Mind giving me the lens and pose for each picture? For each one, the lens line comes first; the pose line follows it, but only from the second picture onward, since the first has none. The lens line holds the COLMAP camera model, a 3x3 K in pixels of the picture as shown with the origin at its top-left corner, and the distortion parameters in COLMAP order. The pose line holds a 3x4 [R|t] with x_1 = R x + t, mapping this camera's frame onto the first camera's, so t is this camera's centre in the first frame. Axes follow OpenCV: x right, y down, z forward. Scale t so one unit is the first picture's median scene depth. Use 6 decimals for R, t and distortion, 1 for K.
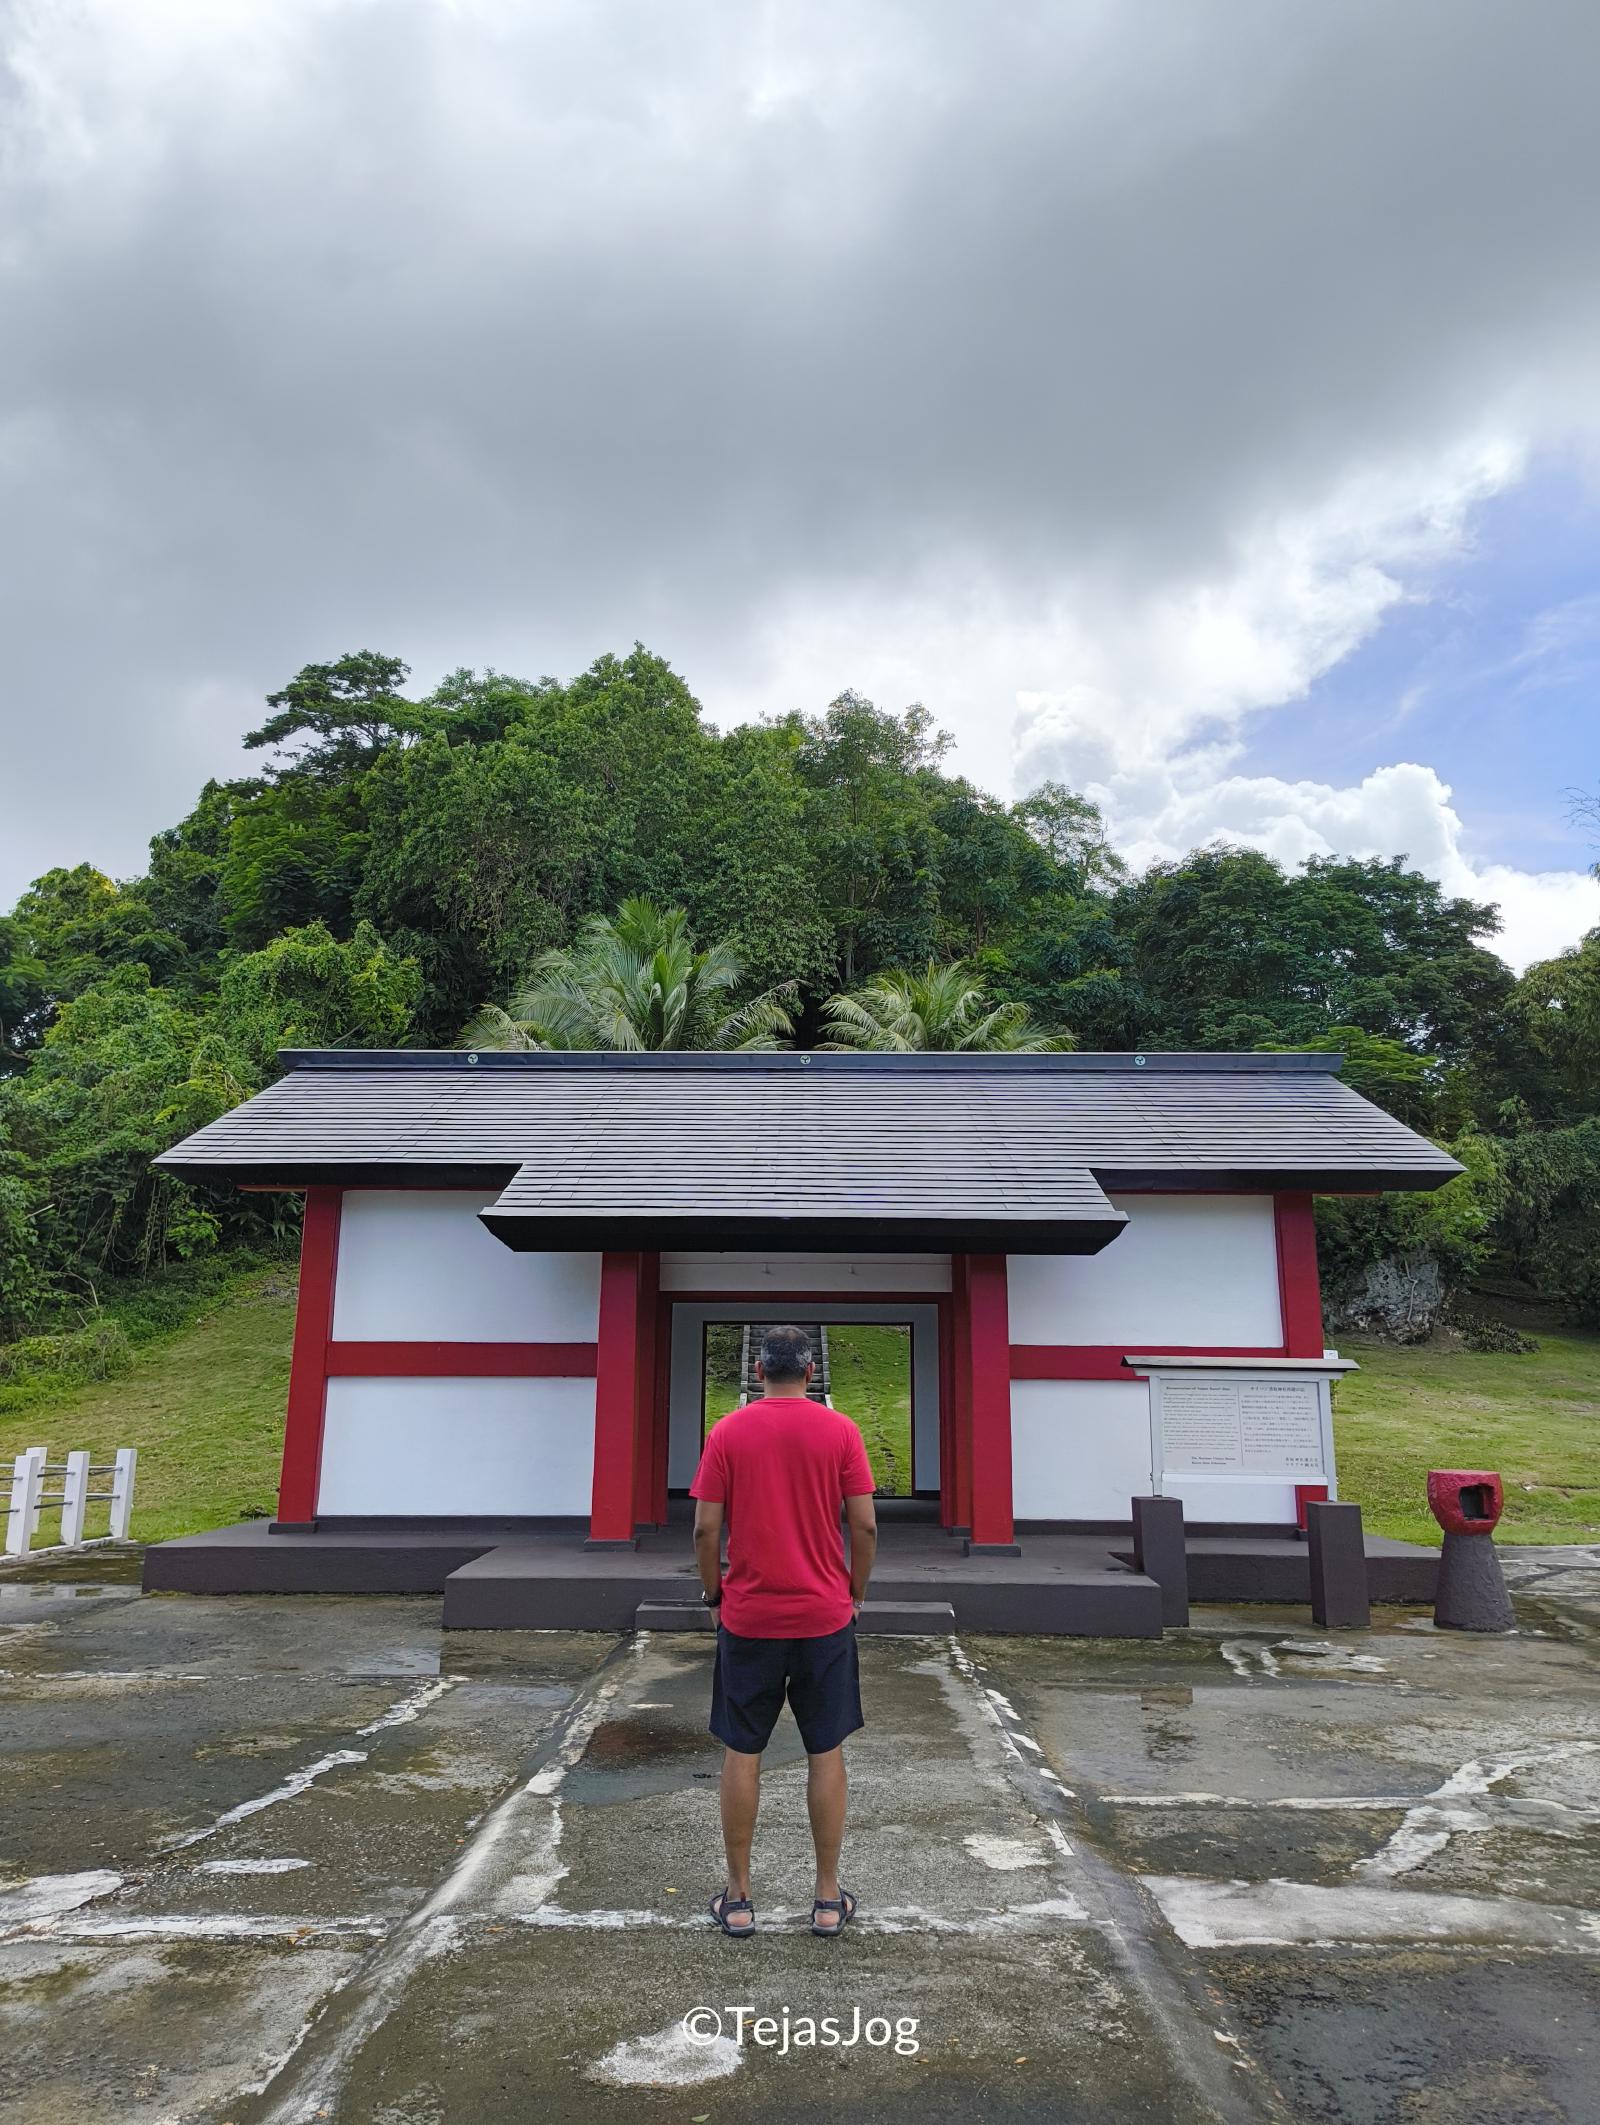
lens RADIAL K [[1341.4, 0, 835.2], [0, 1341.4, 1140.0], [0, 0, 1]] dist [-0.001165, 0.000056]
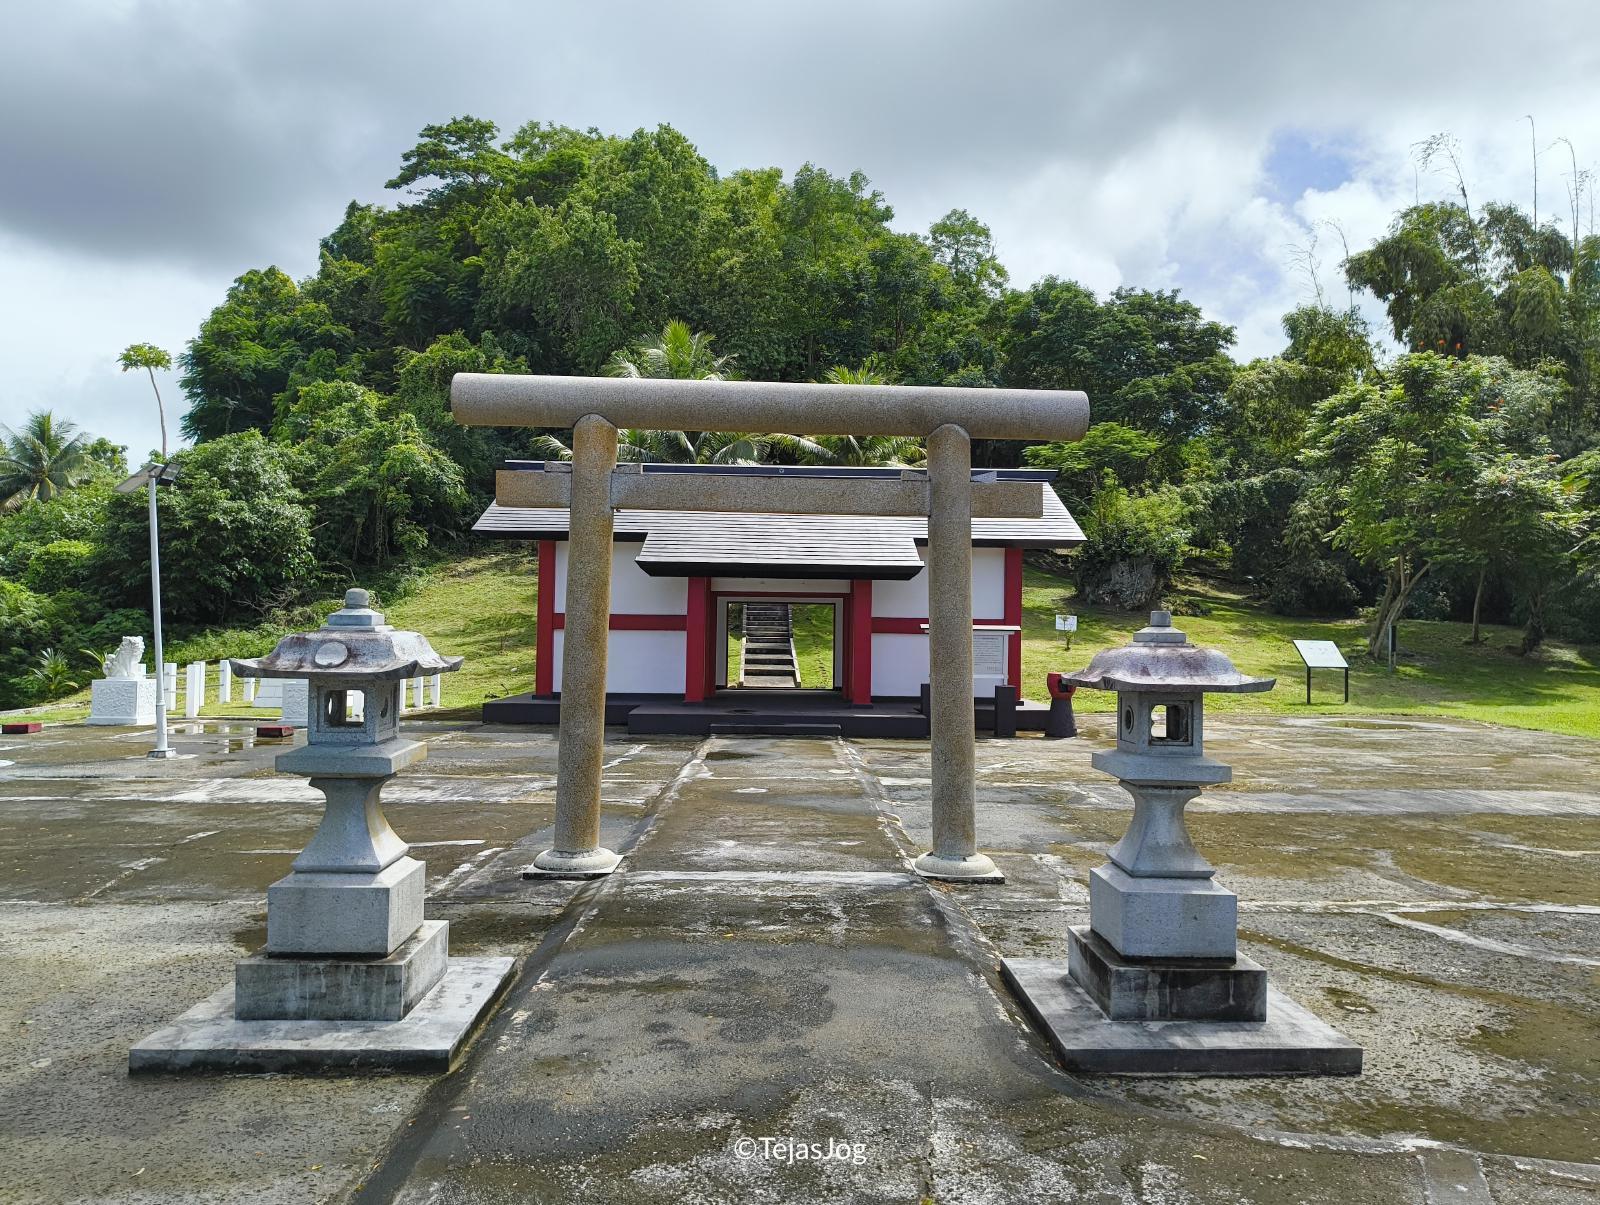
lens RADIAL K [[1051.1, 0, 852.3], [0, 1051.1, 598.2], [0, 0, 1]] dist [0.070562, -0.064236]
pose [[0.998678, 0.011425, 0.050112, 0.002646], [-0.018795, 0.988634, 0.149165, -0.040834], [-0.047838, -0.149910, 0.987542, -0.210350]]
